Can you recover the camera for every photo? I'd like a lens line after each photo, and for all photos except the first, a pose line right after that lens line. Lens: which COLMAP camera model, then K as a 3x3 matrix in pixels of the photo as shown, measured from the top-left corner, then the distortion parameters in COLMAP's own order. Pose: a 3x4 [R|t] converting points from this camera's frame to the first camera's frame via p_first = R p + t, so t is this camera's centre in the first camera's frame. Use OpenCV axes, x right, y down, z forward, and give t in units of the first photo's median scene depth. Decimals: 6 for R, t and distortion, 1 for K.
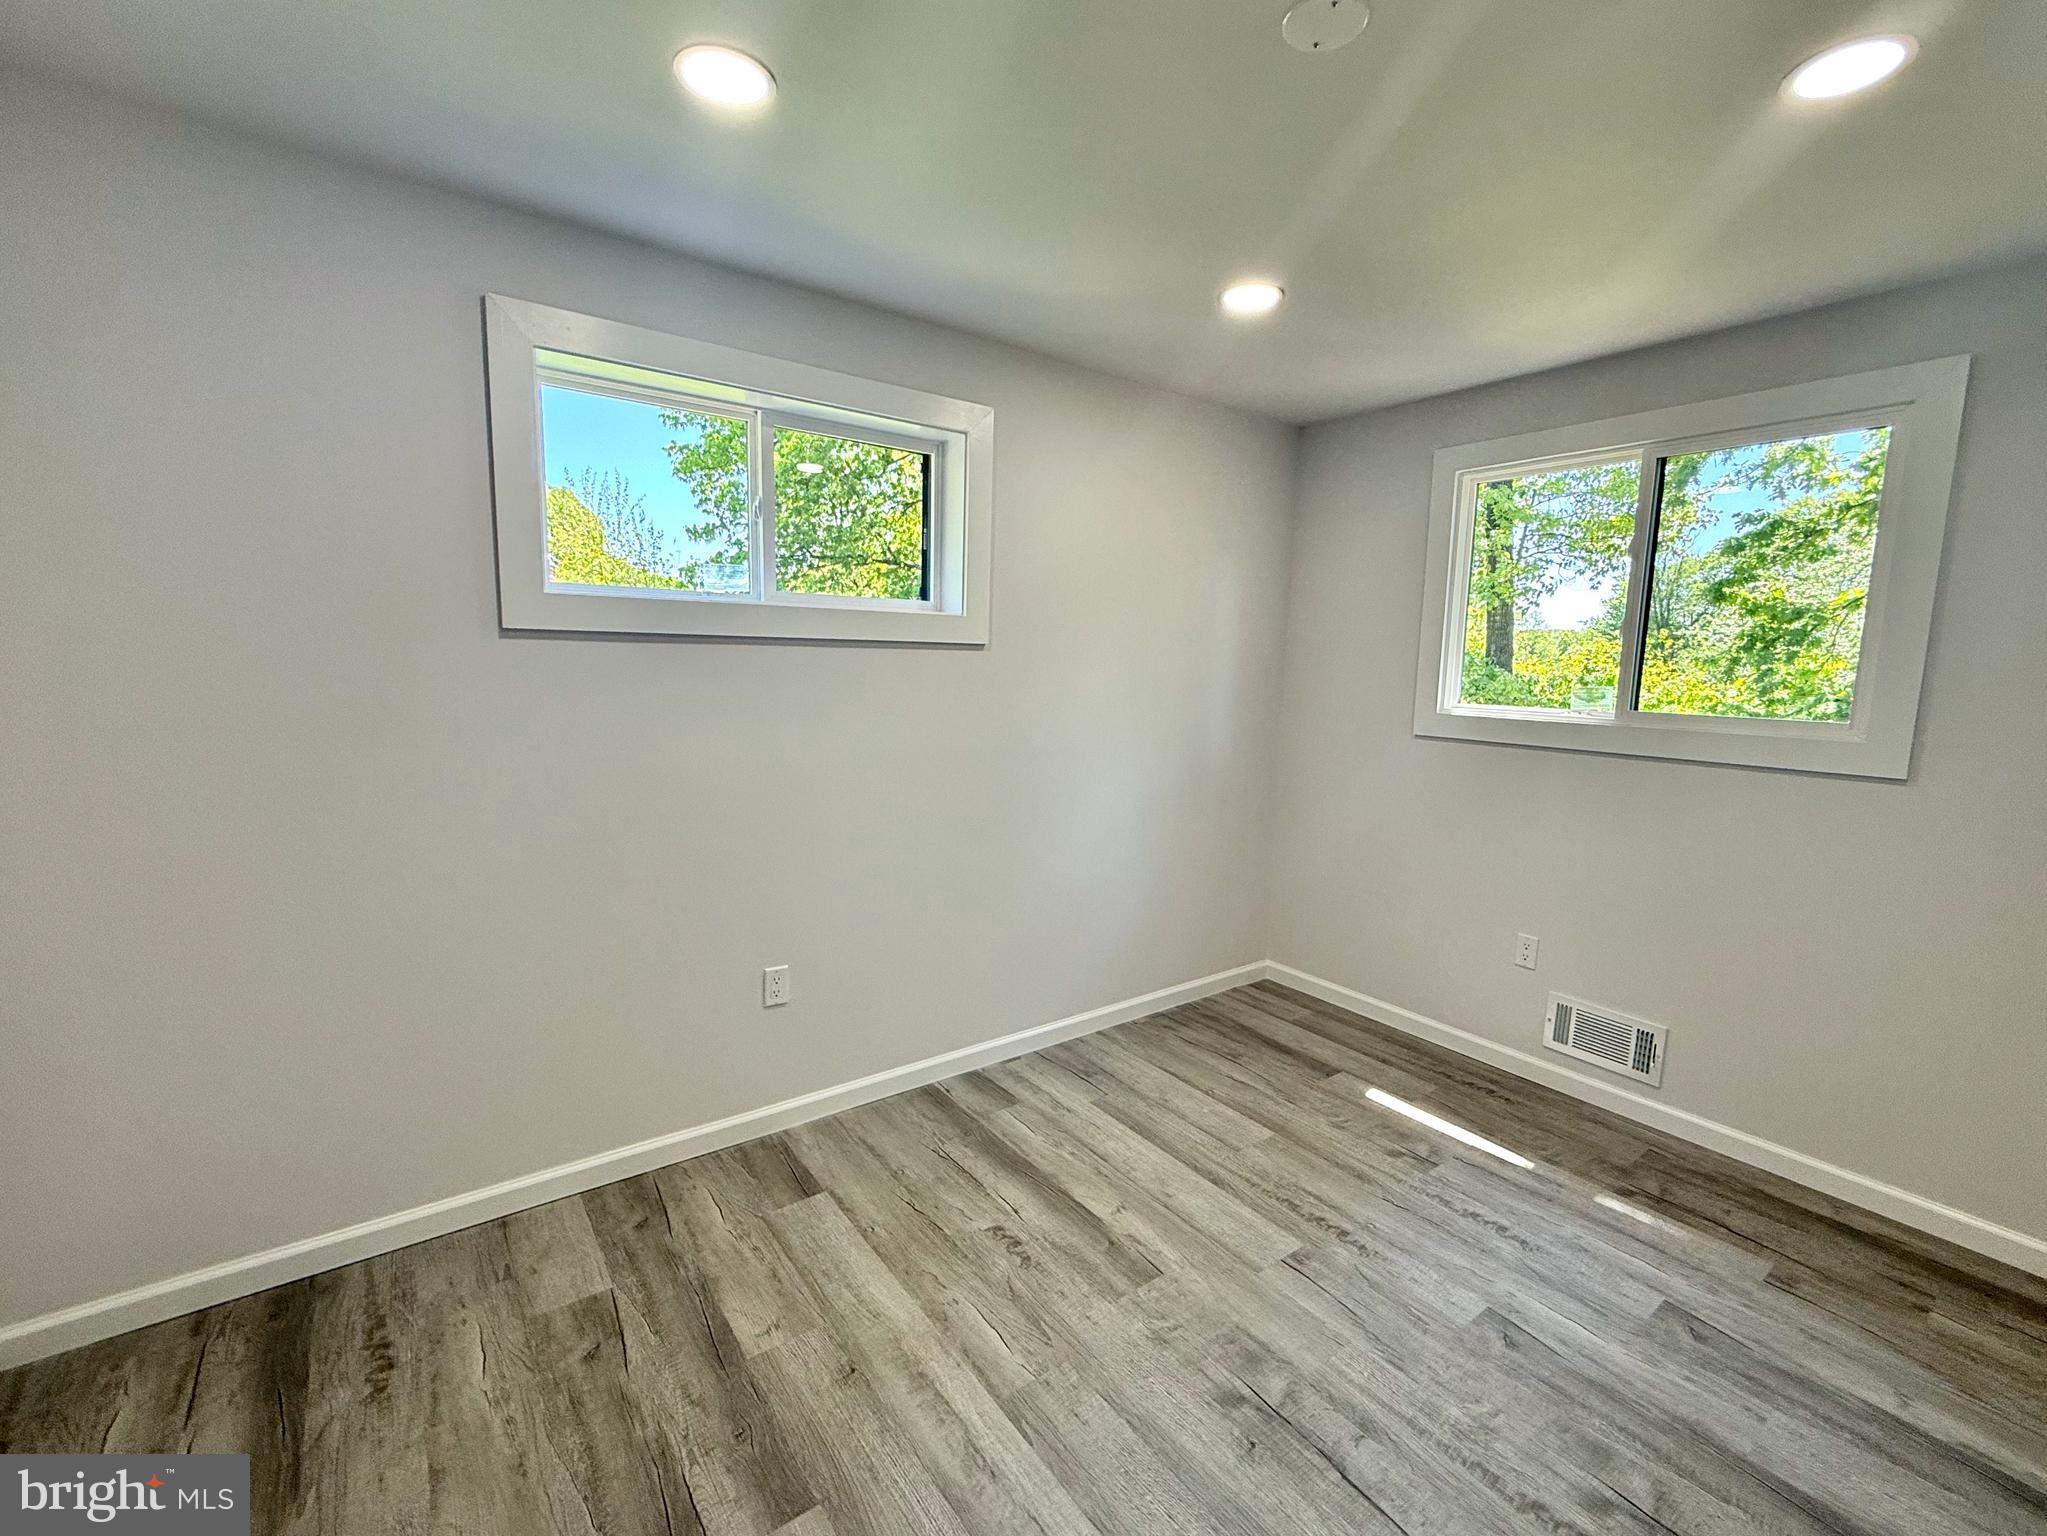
lens RADIAL K [[850.0, 0, 1023.5], [0, 850.0, 768.0], [0, 0, 1]] dist [-0.000583, -0.000021]
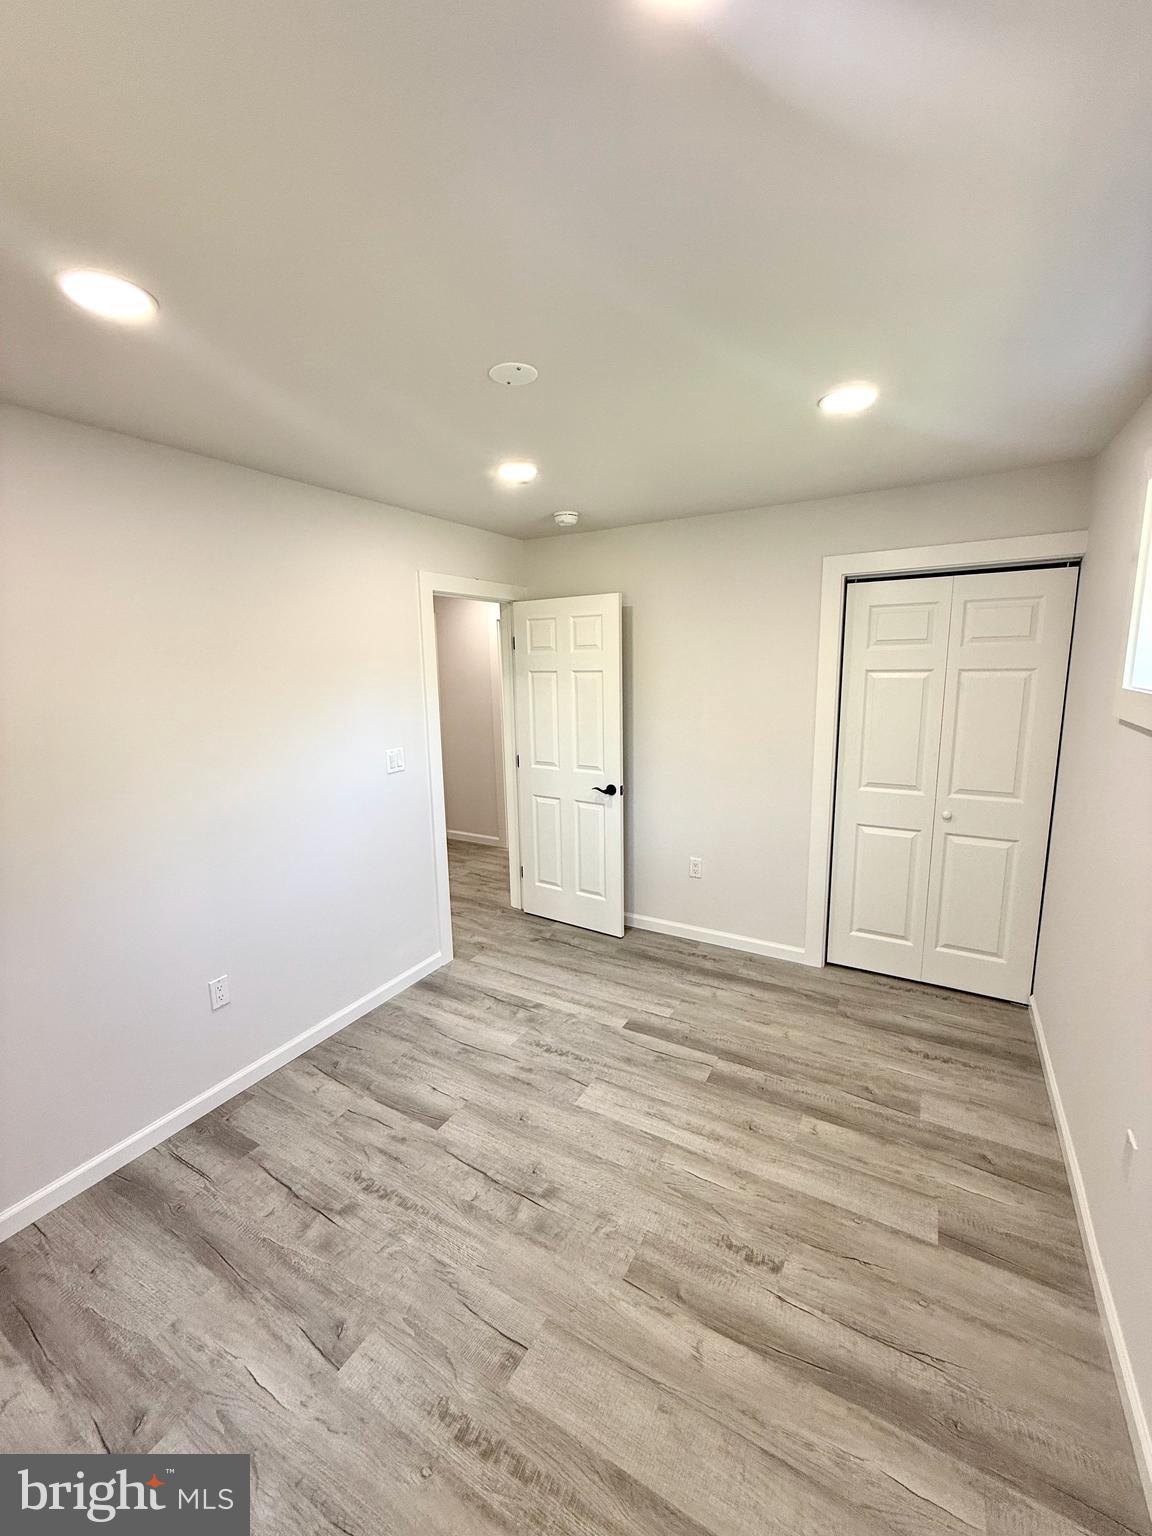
lens RADIAL K [[637.8, 0, 570.3], [0, 637.8, 773.5], [0, 0, 1]] dist [-0.000583, -0.000021]
pose [[-0.915697, 0.064714, -0.396625, 0.571375], [-0.056204, 0.956627, 0.285843, -0.326087], [0.397920, 0.284038, -0.872343, 1.656819]]
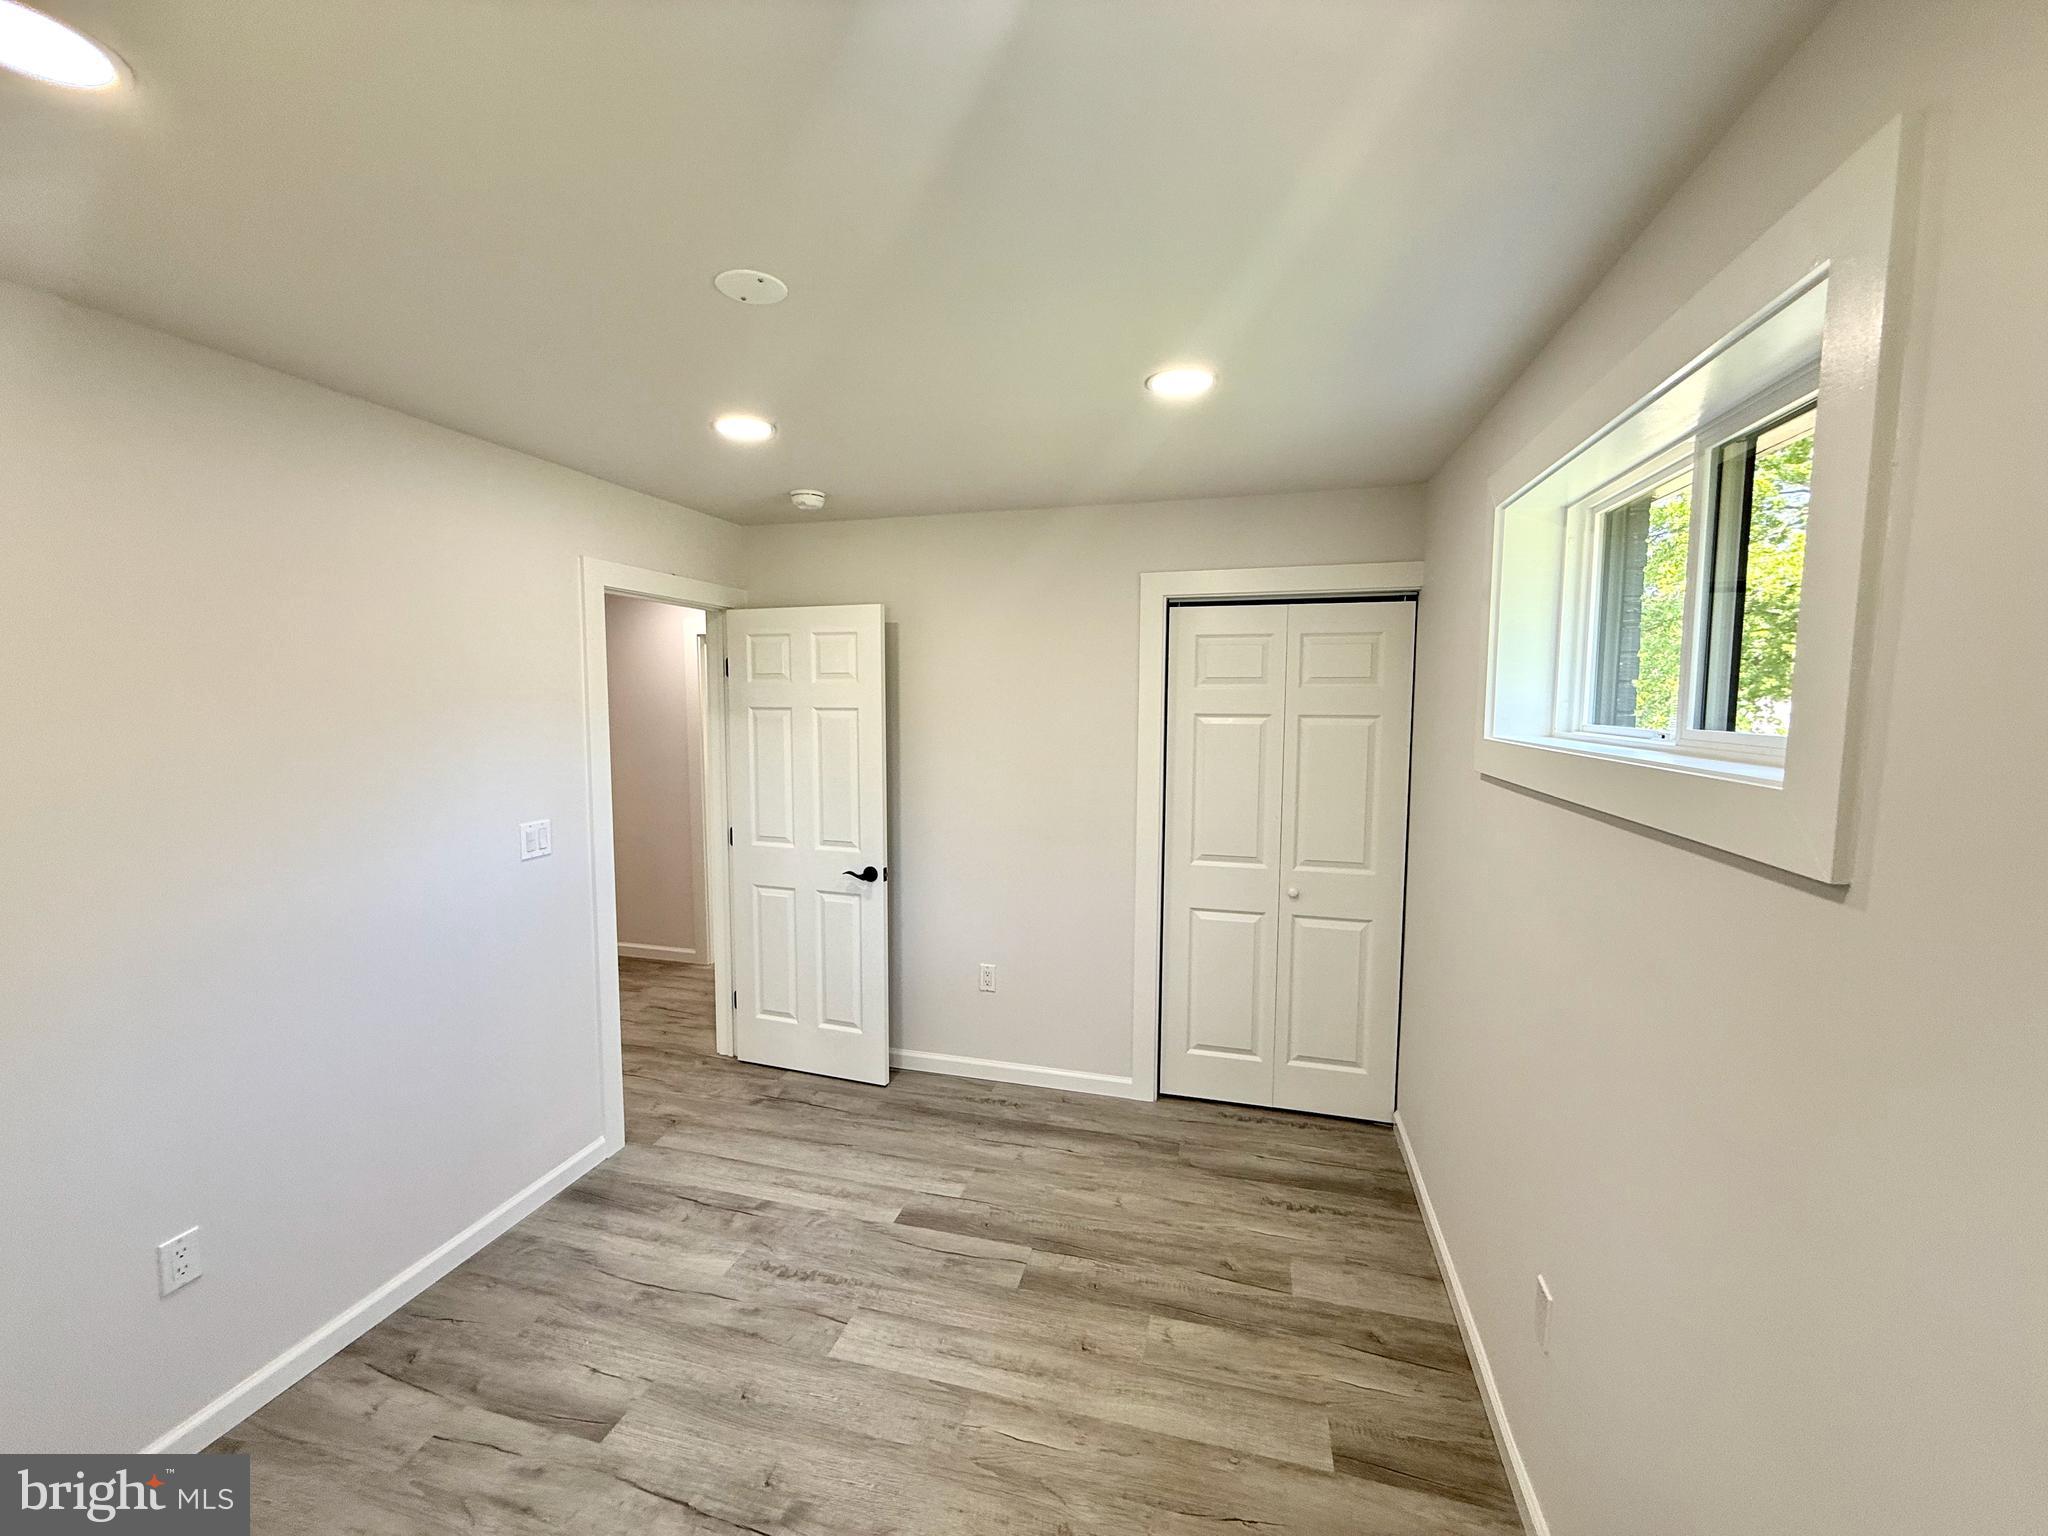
lens RADIAL K [[850.4, 0, 1024.0], [0, 850.4, 768.0], [0, 0, 1]] dist [-0.000583, -0.000021]
pose [[-0.777475, 0.025157, -0.628410, 0.585134], [-0.107059, 0.979322, 0.171660, -0.309155], [0.619734, 0.200739, -0.758705, 1.590024]]
